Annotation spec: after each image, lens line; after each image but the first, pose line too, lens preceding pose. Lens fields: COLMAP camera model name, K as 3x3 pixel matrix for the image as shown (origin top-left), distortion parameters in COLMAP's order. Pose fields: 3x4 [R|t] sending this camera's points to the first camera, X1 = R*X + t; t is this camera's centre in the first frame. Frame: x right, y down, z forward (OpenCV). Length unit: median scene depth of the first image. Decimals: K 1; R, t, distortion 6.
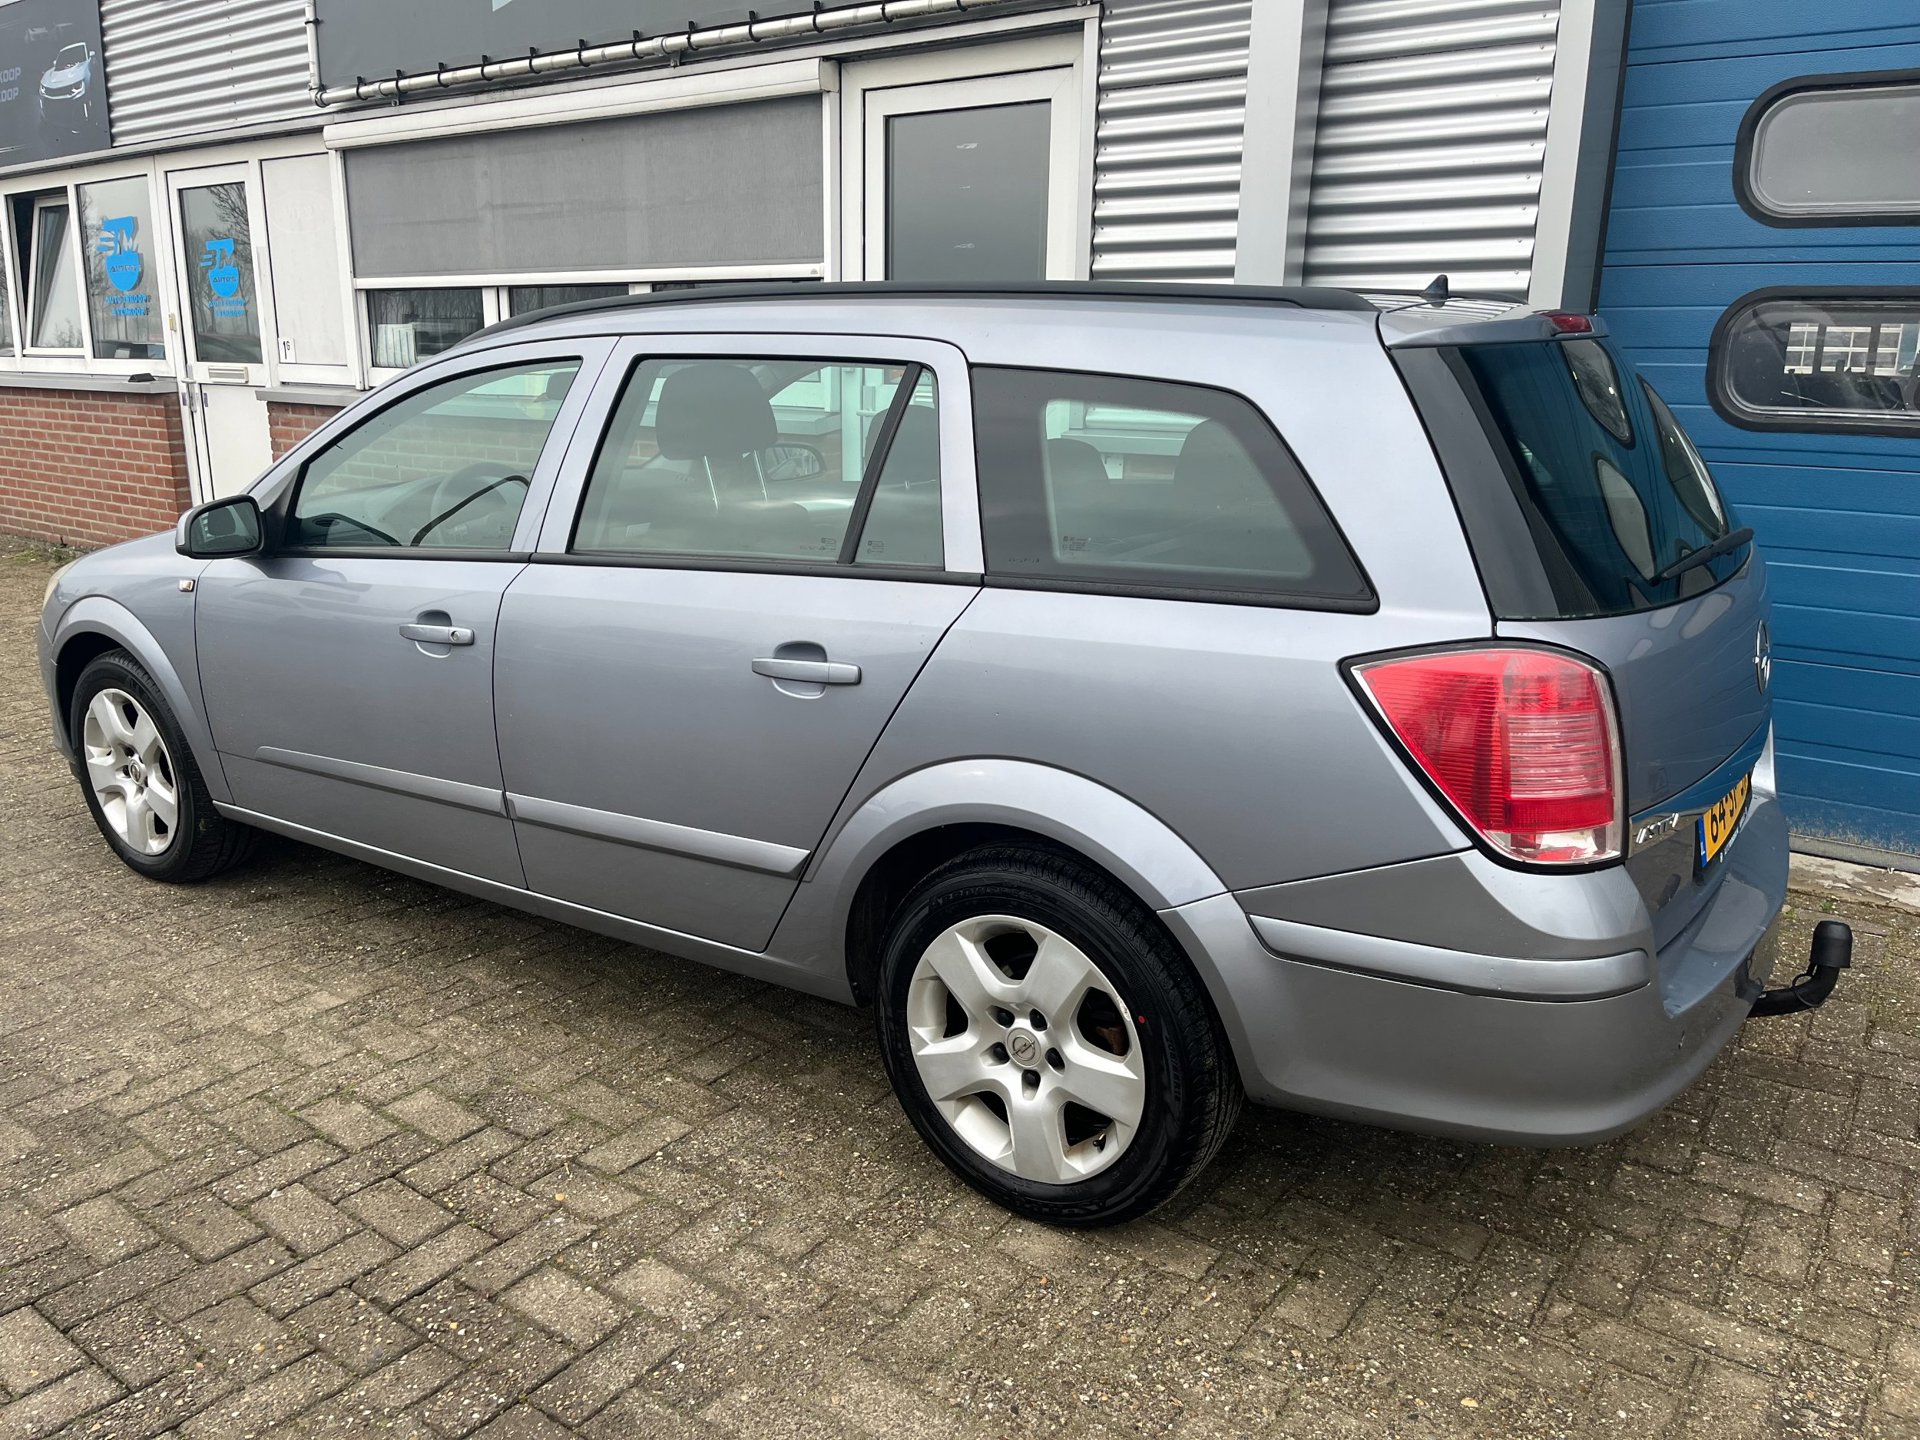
lens RADIAL K [[1462.5, 0, 958.2], [0, 1462.5, 714.3], [0, 0, 1]] dist [0.052517, -0.074893]
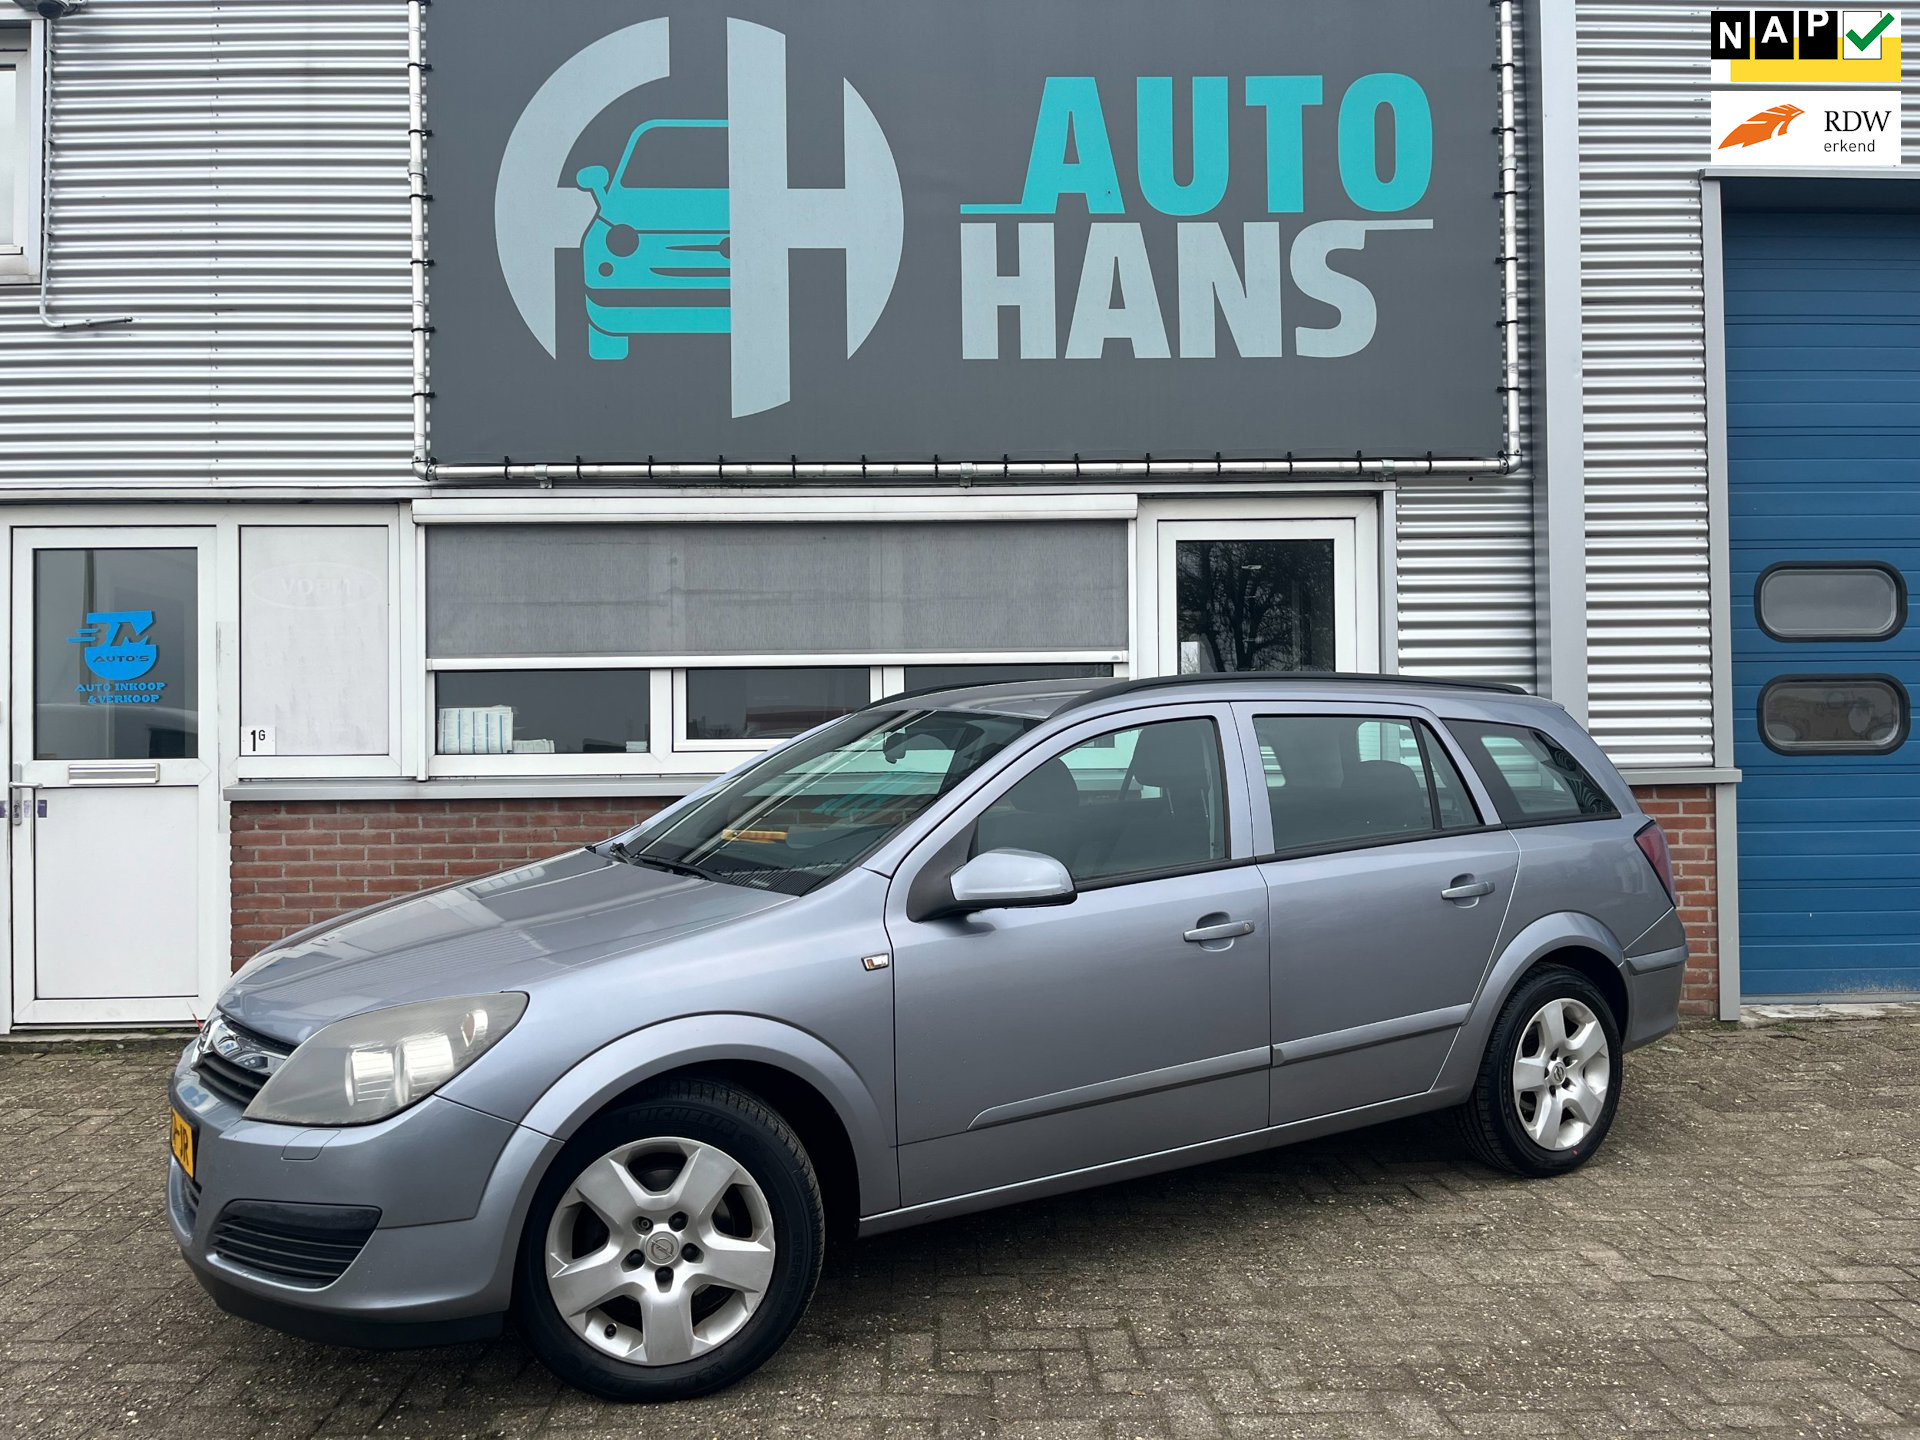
lens RADIAL K [[1462.5, 0, 955.1], [0, 1462.5, 713.9], [0, 0, 1]] dist [0.052517, -0.074893]
pose [[0.791019, -0.007495, 0.611745, -0.816170], [0.166725, 0.964719, -0.203764, -0.033351], [-0.588635, 0.263175, 0.764361, 0.162209]]
